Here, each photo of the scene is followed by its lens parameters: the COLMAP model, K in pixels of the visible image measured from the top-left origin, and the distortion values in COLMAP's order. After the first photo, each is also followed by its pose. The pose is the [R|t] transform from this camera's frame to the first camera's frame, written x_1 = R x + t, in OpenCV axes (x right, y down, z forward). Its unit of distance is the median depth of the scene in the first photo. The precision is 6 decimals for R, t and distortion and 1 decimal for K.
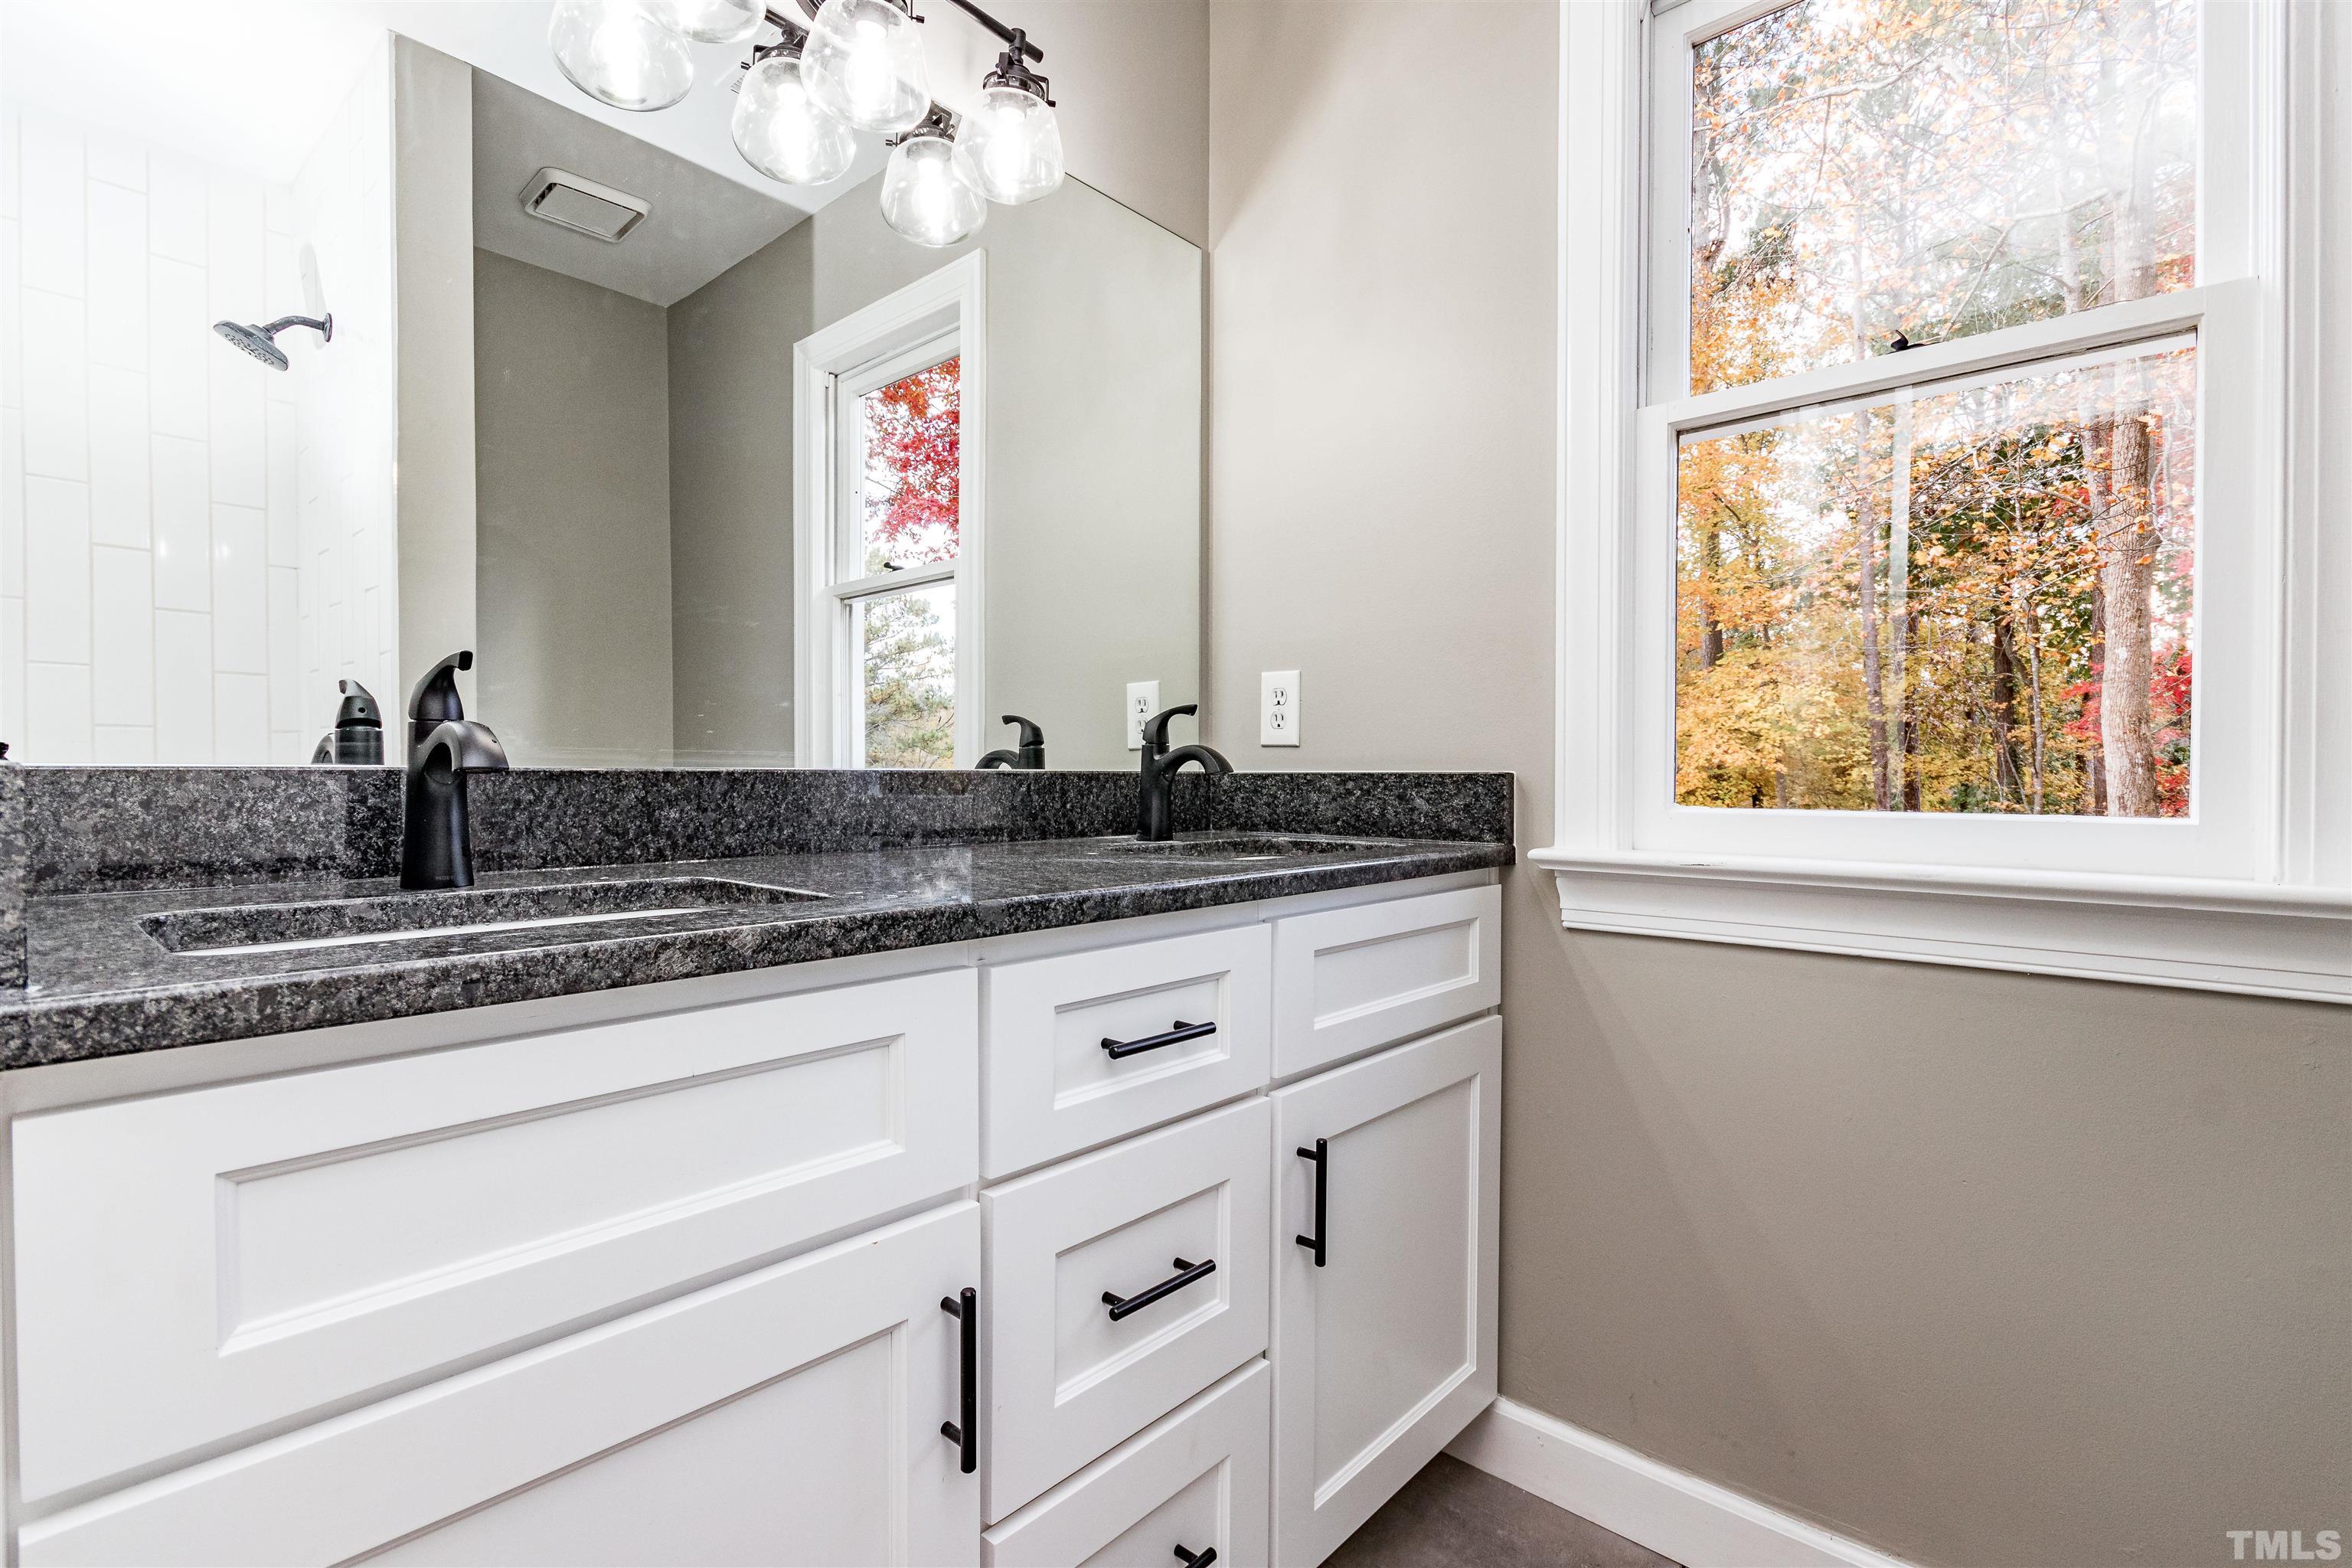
lens RADIAL K [[1078.9, 0, 1176.2], [0, 1078.9, 777.7], [0, 0, 1]] dist [-0.003030, -0.000715]
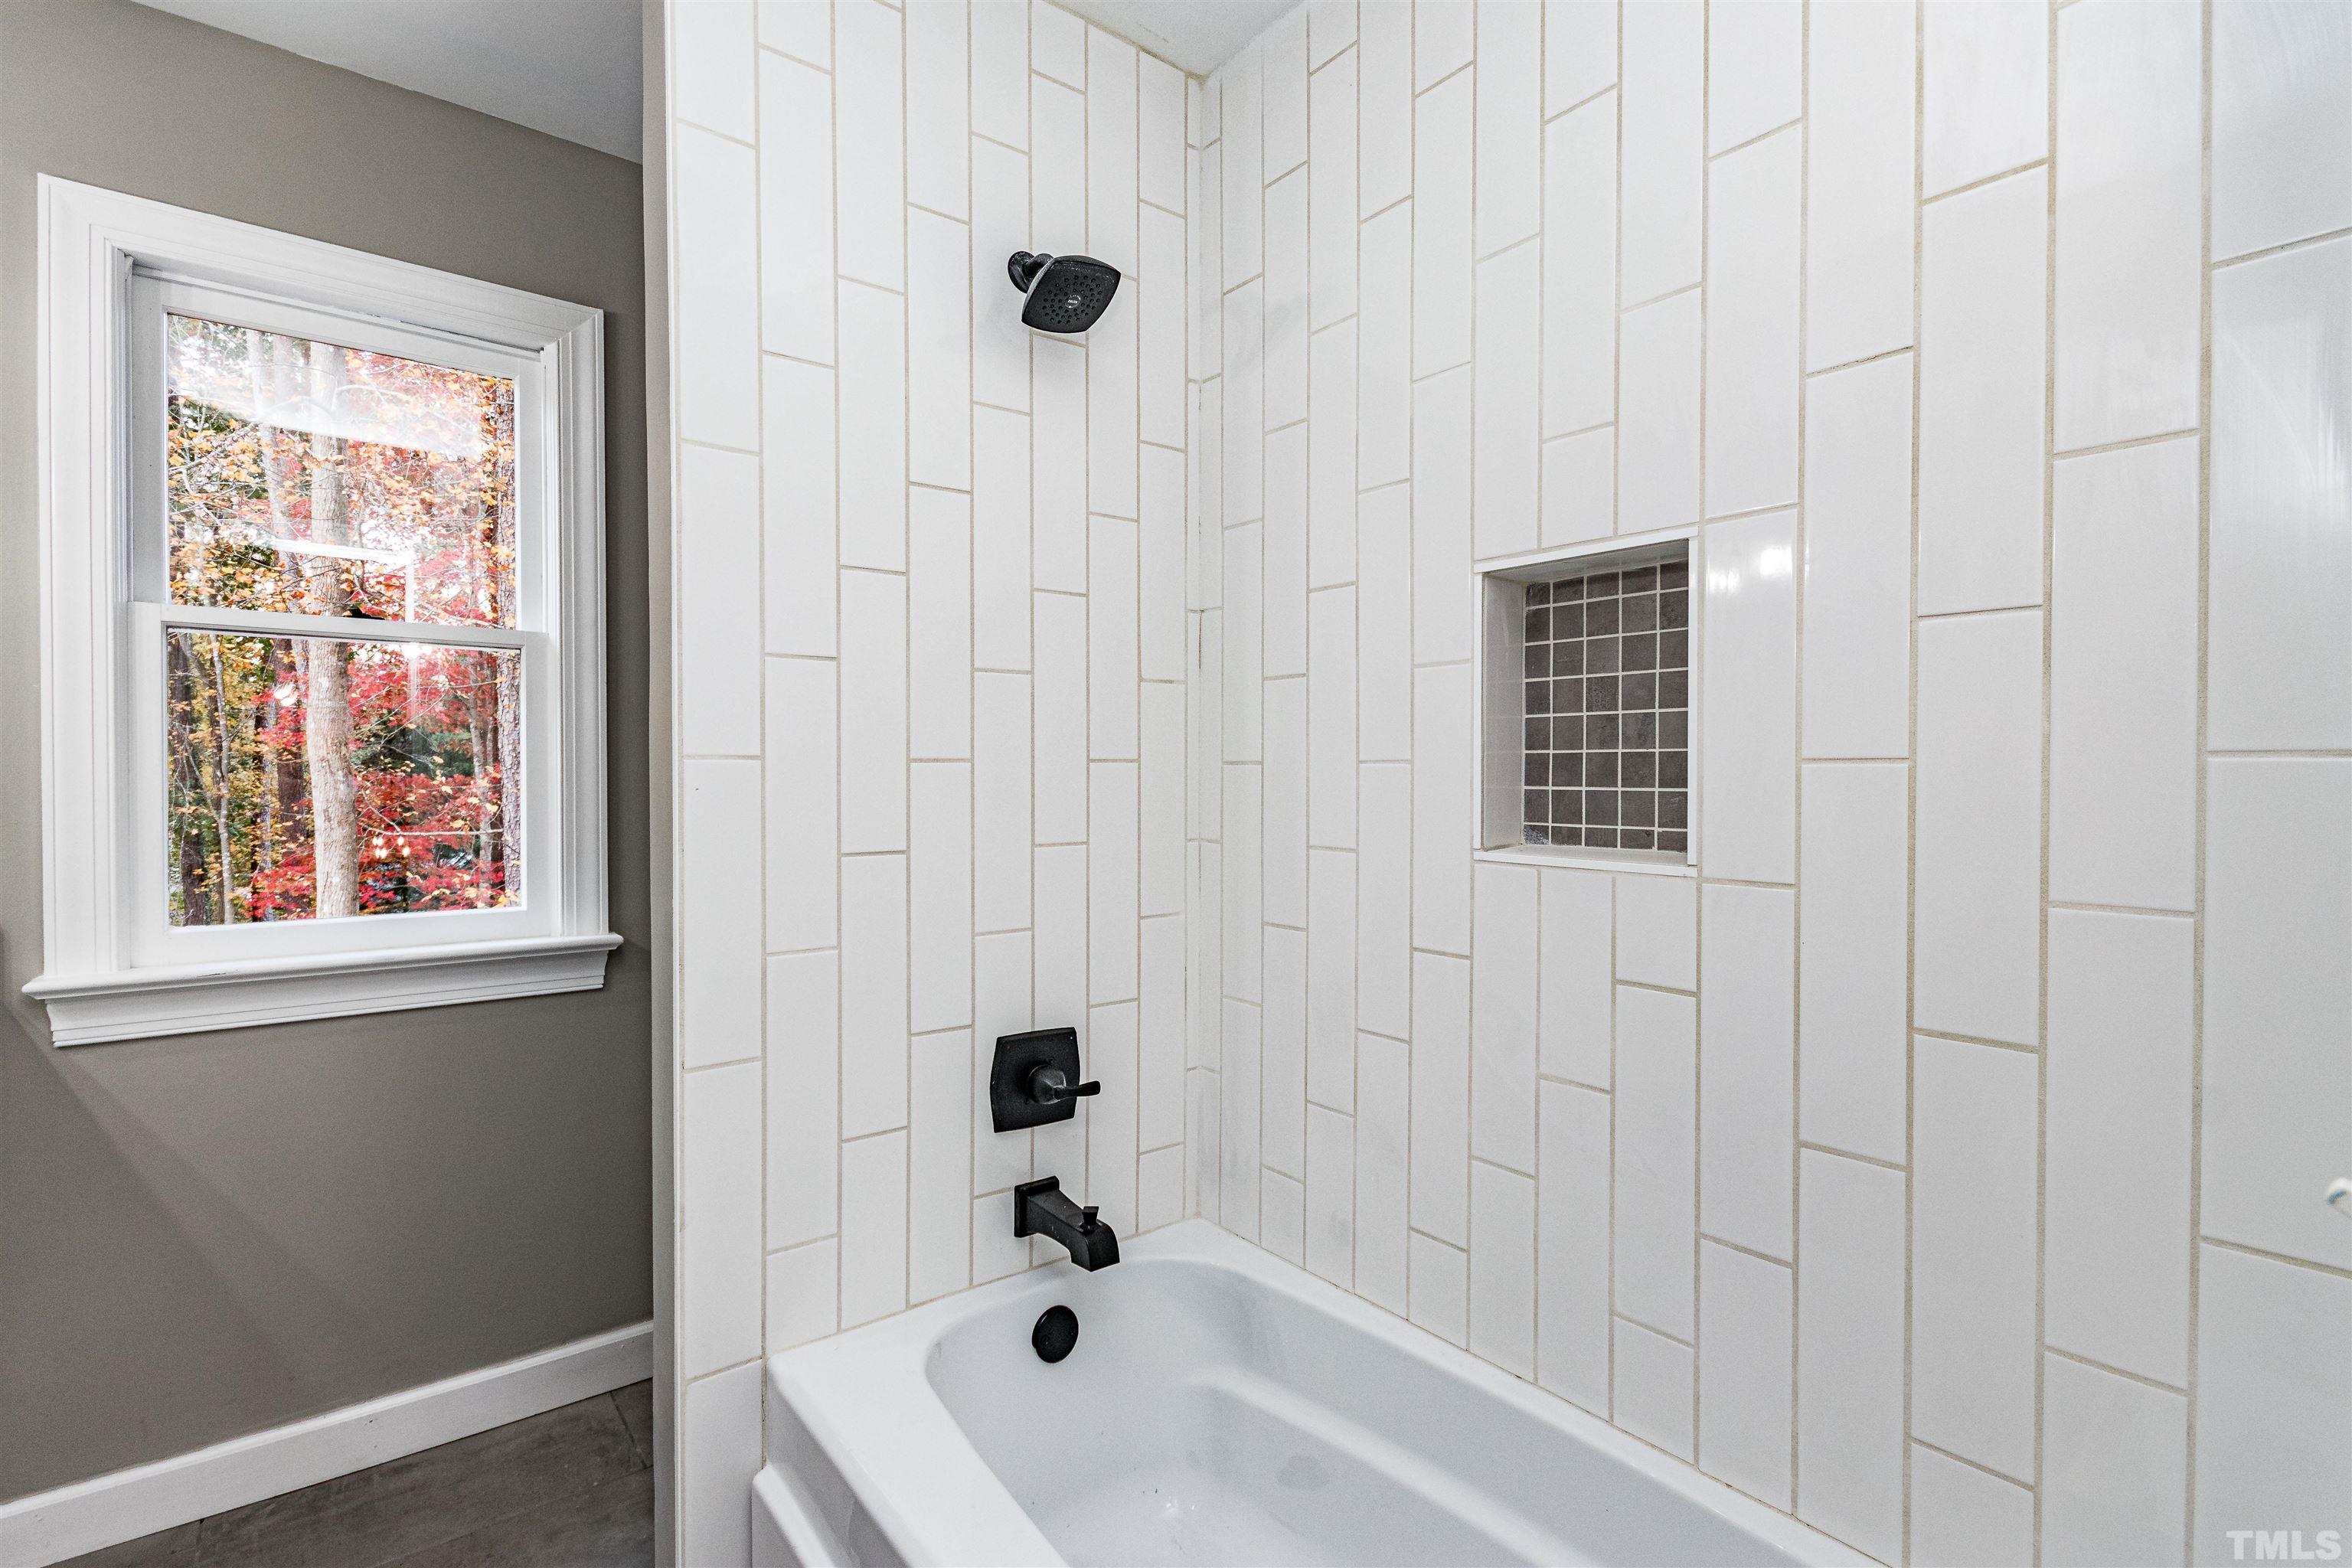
lens RADIAL K [[1078.9, 0, 1176.2], [0, 1078.9, 777.7], [0, 0, 1]] dist [-0.003030, -0.000715]
pose [[0.153407, -0.013304, 0.988074, -0.108009], [0.001217, 0.999911, 0.013274, -0.029889], [-0.988162, -0.000834, 0.153409, -0.063267]]
